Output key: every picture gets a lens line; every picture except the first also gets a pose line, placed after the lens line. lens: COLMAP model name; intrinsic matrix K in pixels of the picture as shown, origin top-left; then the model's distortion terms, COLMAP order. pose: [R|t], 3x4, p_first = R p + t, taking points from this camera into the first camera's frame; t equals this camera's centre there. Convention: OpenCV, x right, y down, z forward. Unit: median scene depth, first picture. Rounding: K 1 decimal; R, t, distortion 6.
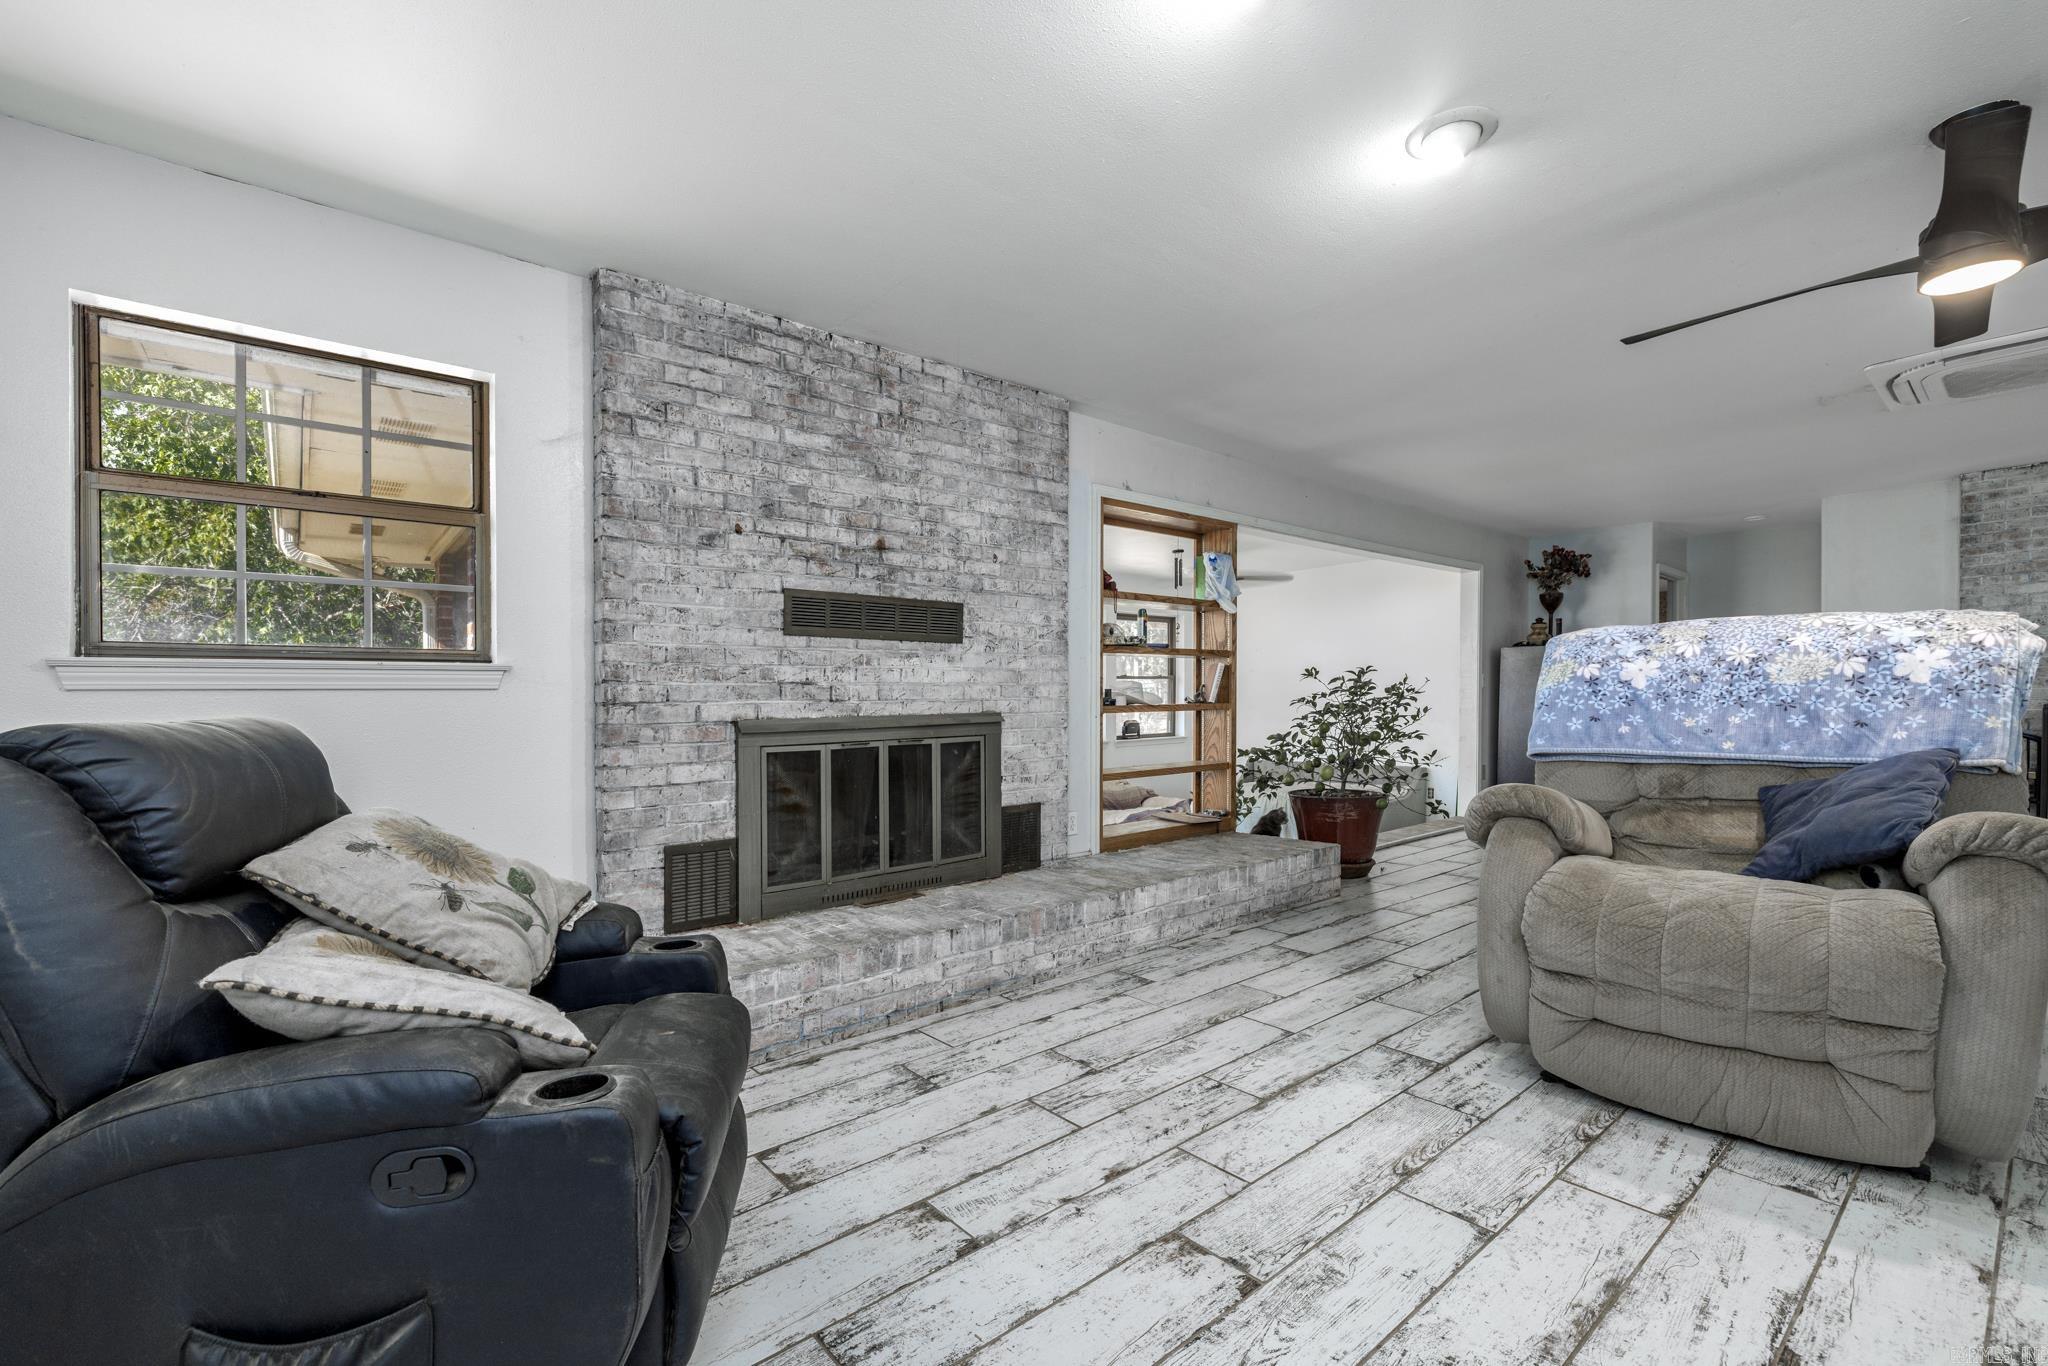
lens RADIAL K [[872.7, 0, 1001.9], [0, 872.7, 704.2], [0, 0, 1]] dist [0.000513, -0.000228]
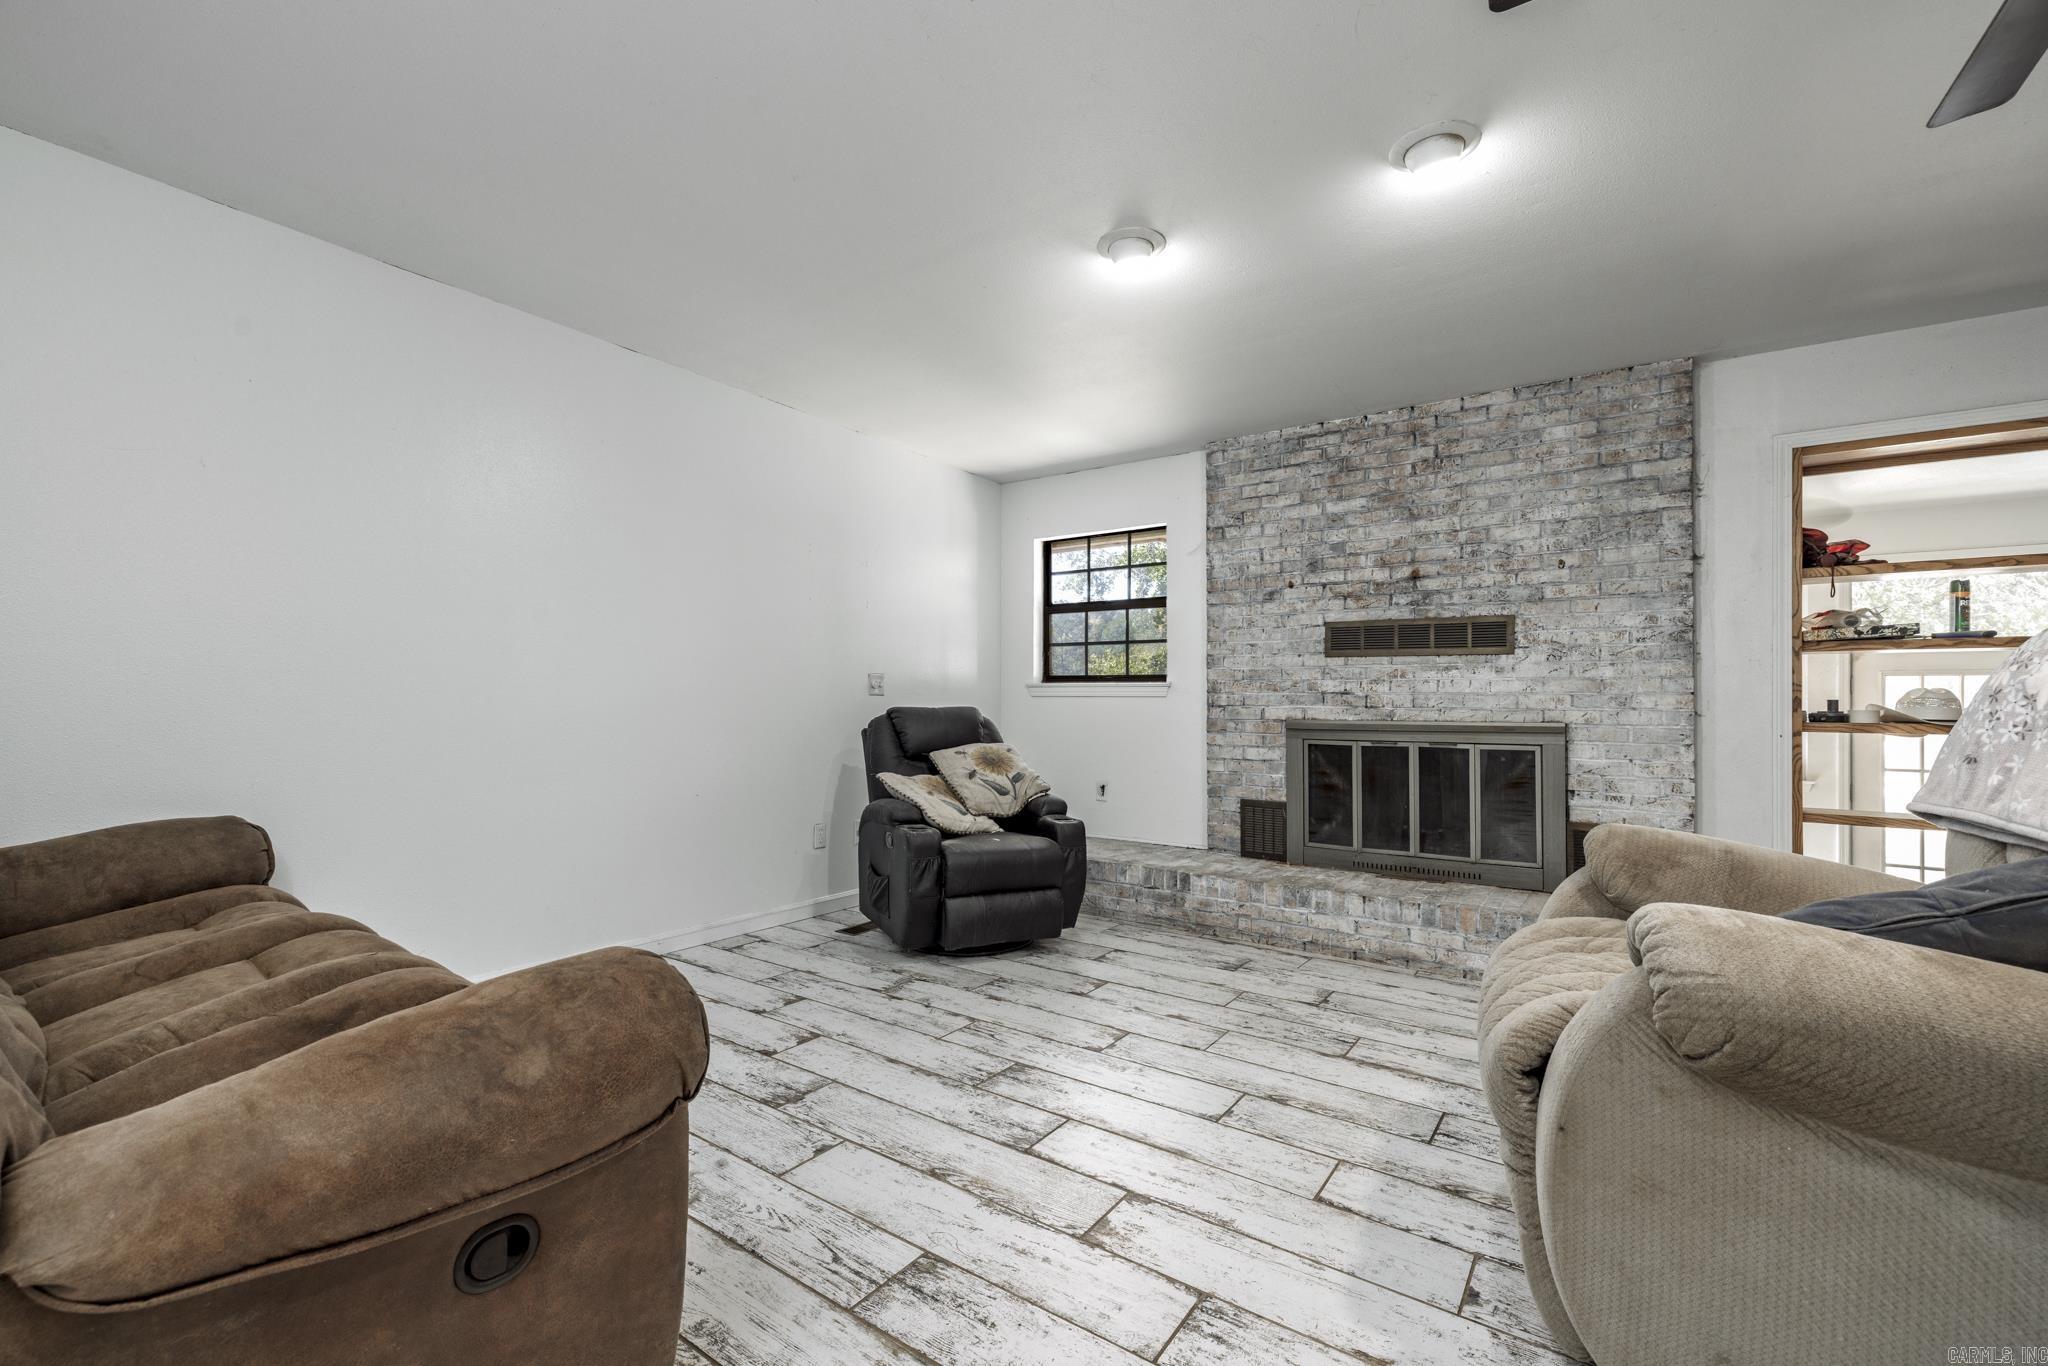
lens RADIAL K [[872.7, 0, 1001.9], [0, 872.7, 704.2], [0, 0, 1]] dist [0.000513, -0.000228]
pose [[0.246403, 0.015916, -0.969037, 0.942608], [-0.016610, 0.999788, 0.012197, -0.015628], [0.969025, 0.013091, 0.246615, 0.194319]]
